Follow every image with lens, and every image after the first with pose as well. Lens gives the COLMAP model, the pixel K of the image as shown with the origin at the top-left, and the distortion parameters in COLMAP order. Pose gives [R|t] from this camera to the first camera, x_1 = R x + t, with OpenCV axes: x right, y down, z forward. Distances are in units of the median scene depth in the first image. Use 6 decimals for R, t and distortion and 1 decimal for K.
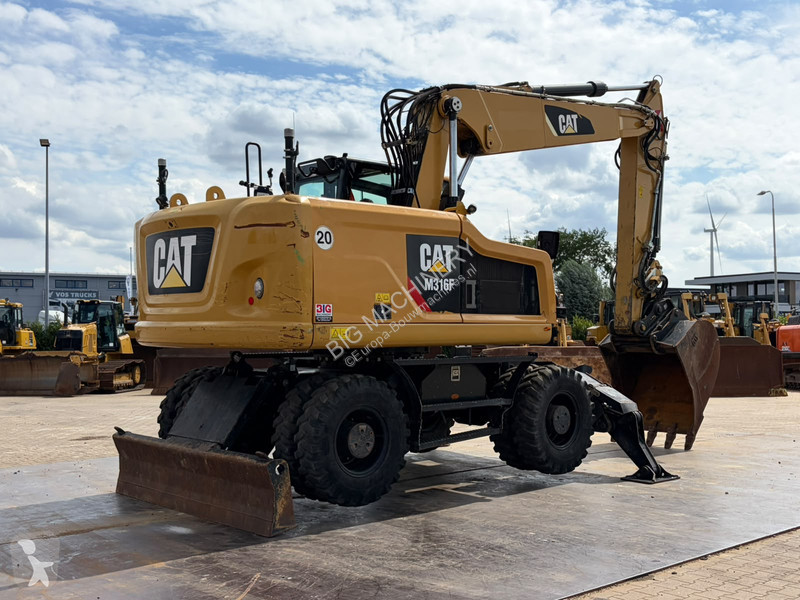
lens RADIAL K [[957.6, 0, 456.1], [0, 957.6, 299.5], [0, 0, 1]] dist [0.013962, -0.037563]
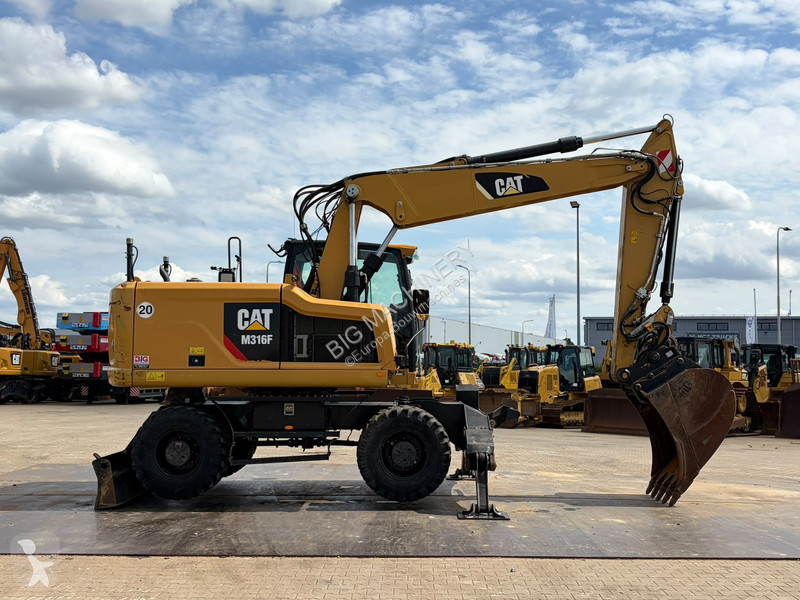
lens RADIAL K [[995.9, 0, 440.8], [0, 995.9, 288.6], [0, 0, 1]] dist [0.203483, -0.745052]
pose [[0.725702, -0.043386, -0.686640, 0.959123], [0.008614, 0.998504, -0.053987, -0.007836], [0.687955, 0.033264, 0.724990, 0.151067]]
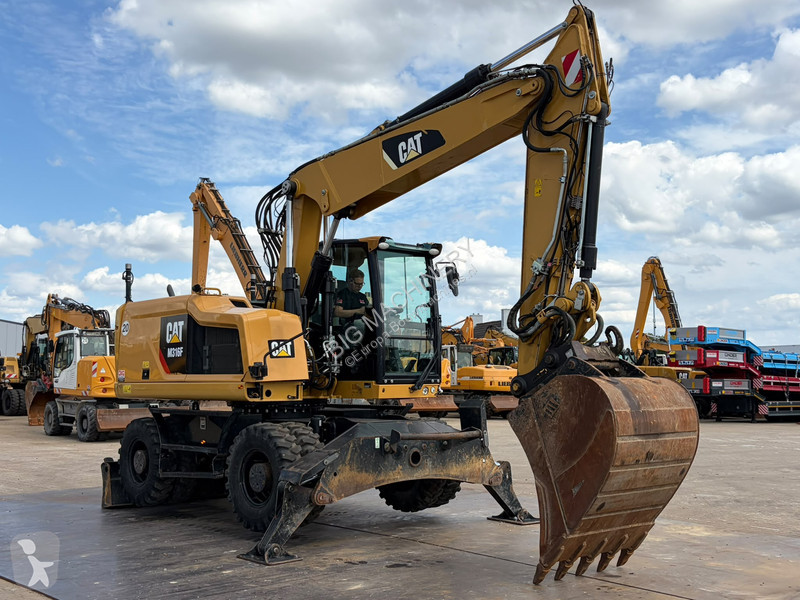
lens RADIAL K [[999.5, 0, 400.0], [0, 999.5, 300.0], [0, 0, 1]] dist [0.282513, -1.072538]
pose [[-0.058124, -0.075152, -0.995477, 1.157790], [0.029335, 0.996603, -0.076950, 0.024322], [0.997878, -0.033675, -0.055722, 1.194751]]
